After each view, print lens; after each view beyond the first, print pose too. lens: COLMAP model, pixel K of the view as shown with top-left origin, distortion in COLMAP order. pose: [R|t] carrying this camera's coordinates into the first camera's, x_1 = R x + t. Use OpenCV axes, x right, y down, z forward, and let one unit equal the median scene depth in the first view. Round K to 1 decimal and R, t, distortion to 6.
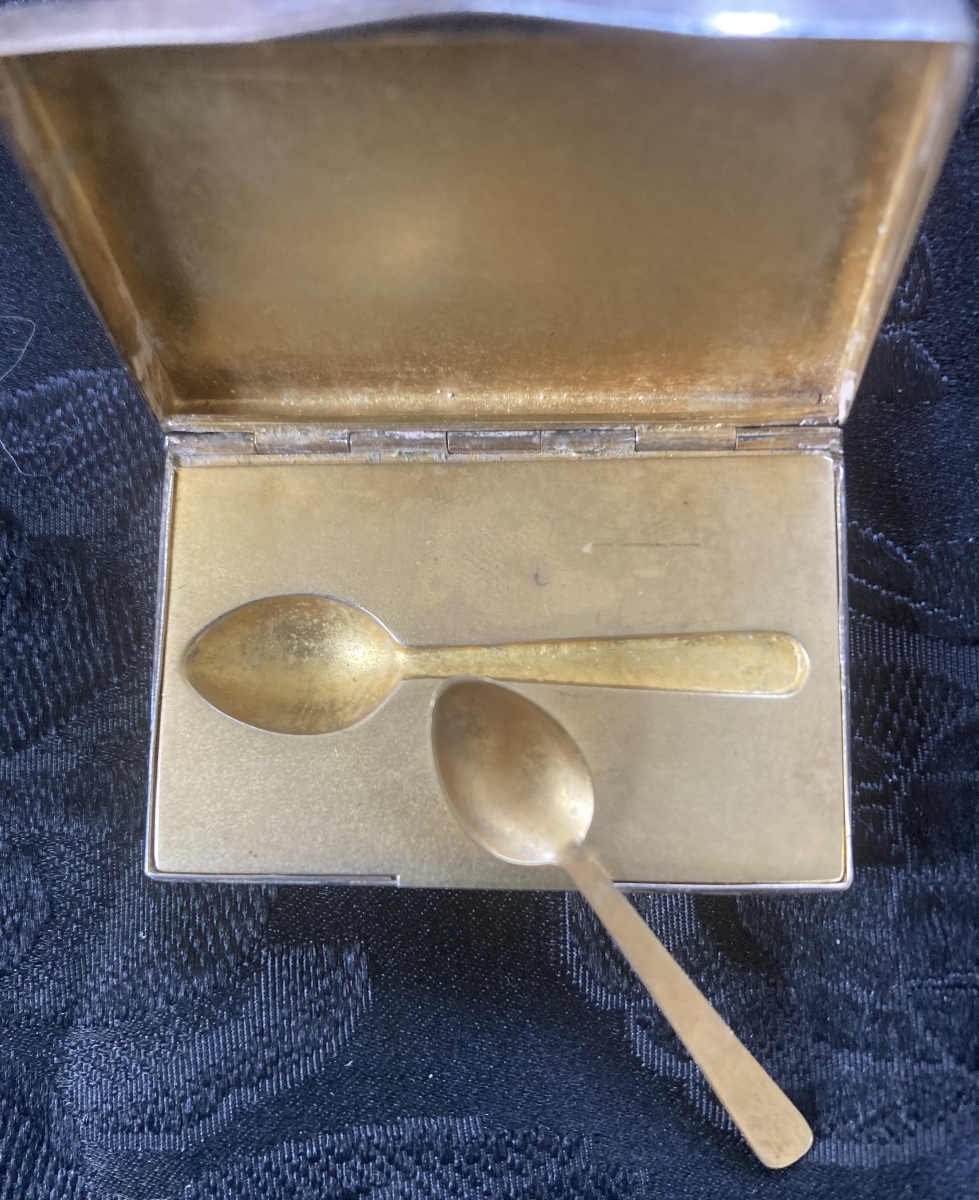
lens RADIAL K [[752.5, 0, 486.6], [0, 752.5, 598.3], [0, 0, 1]] dist [0.005429, -0.005860]
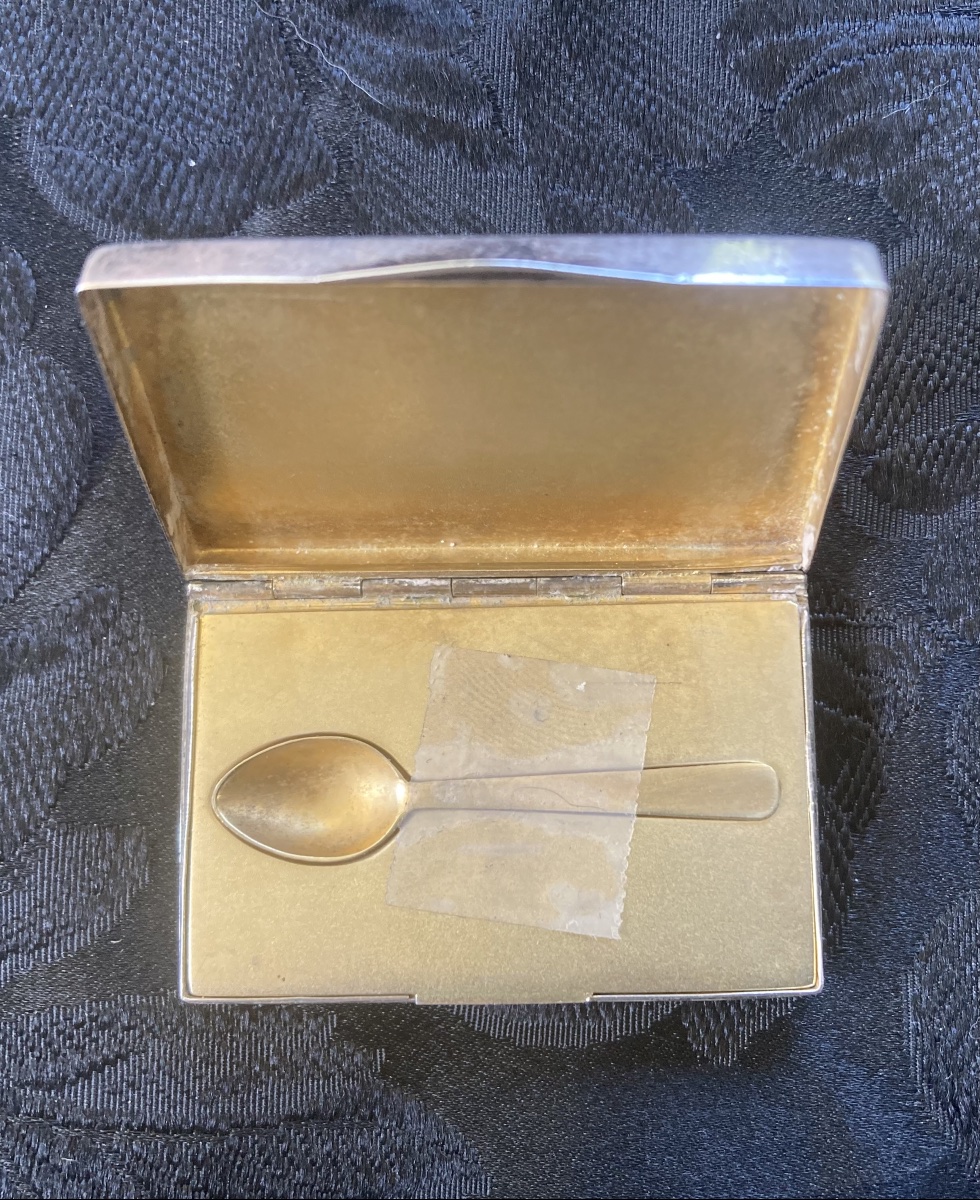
lens RADIAL K [[1163.7, 0, 478.5], [0, 1163.7, 599.6], [0, 0, 1]] dist [0.053730, 0.000000]
pose [[0.995038, 0.000033, 0.099497, -0.180948], [0.007755, 0.996932, -0.077886, -0.060846], [-0.099194, 0.078271, 0.991985, -0.668784]]
